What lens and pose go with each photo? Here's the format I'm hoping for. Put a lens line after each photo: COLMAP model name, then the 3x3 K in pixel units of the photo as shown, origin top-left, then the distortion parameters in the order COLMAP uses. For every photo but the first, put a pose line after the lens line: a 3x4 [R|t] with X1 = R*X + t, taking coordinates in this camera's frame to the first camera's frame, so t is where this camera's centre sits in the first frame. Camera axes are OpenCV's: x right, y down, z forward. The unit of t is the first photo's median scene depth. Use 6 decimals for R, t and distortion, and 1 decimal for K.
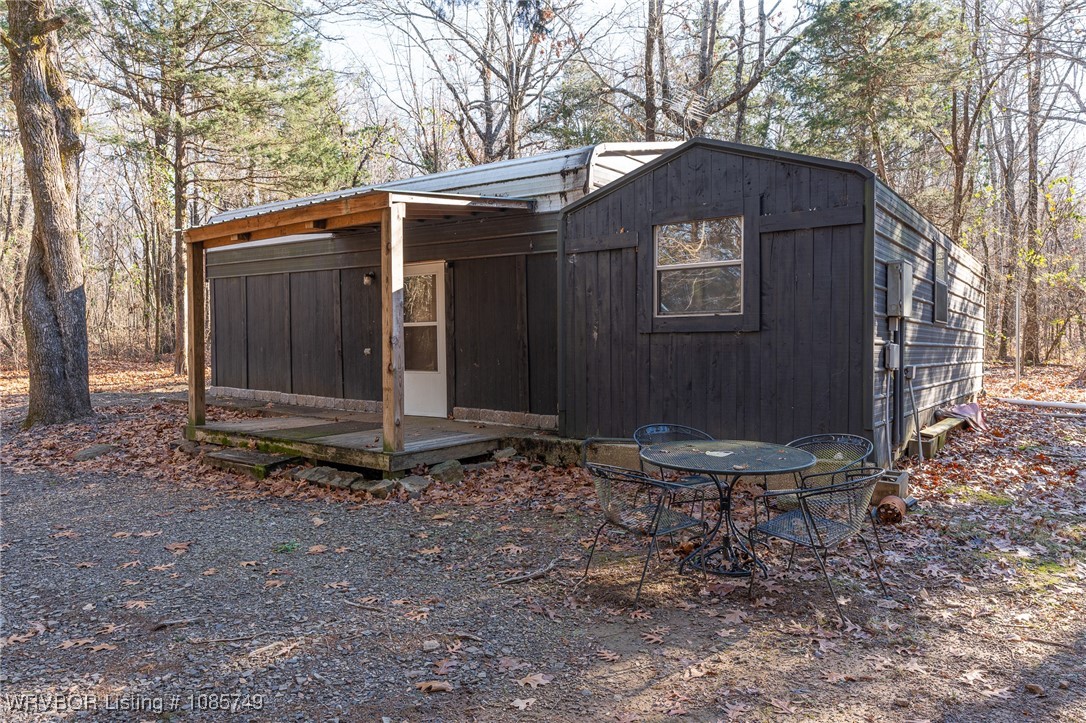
lens RADIAL K [[748.4, 0, 542.5], [0, 748.4, 361.1], [0, 0, 1]] dist [-0.004013, 0.006060]
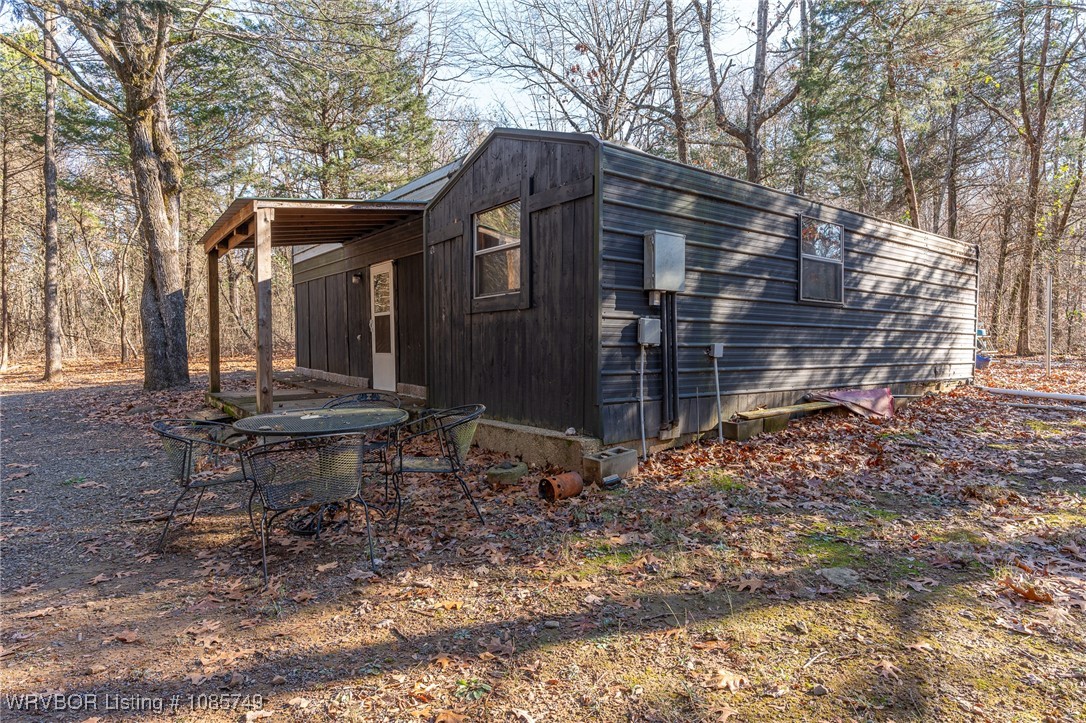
lens RADIAL K [[614.7, 0, 543.3], [0, 614.7, 361.8], [0, 0, 1]] dist [-0.003846, 0.002848]
pose [[0.954819, 0.008227, -0.297074, 0.506062], [-0.006295, 0.999952, 0.007461, 0.024750], [0.297121, -0.005254, 0.954825, 0.176962]]
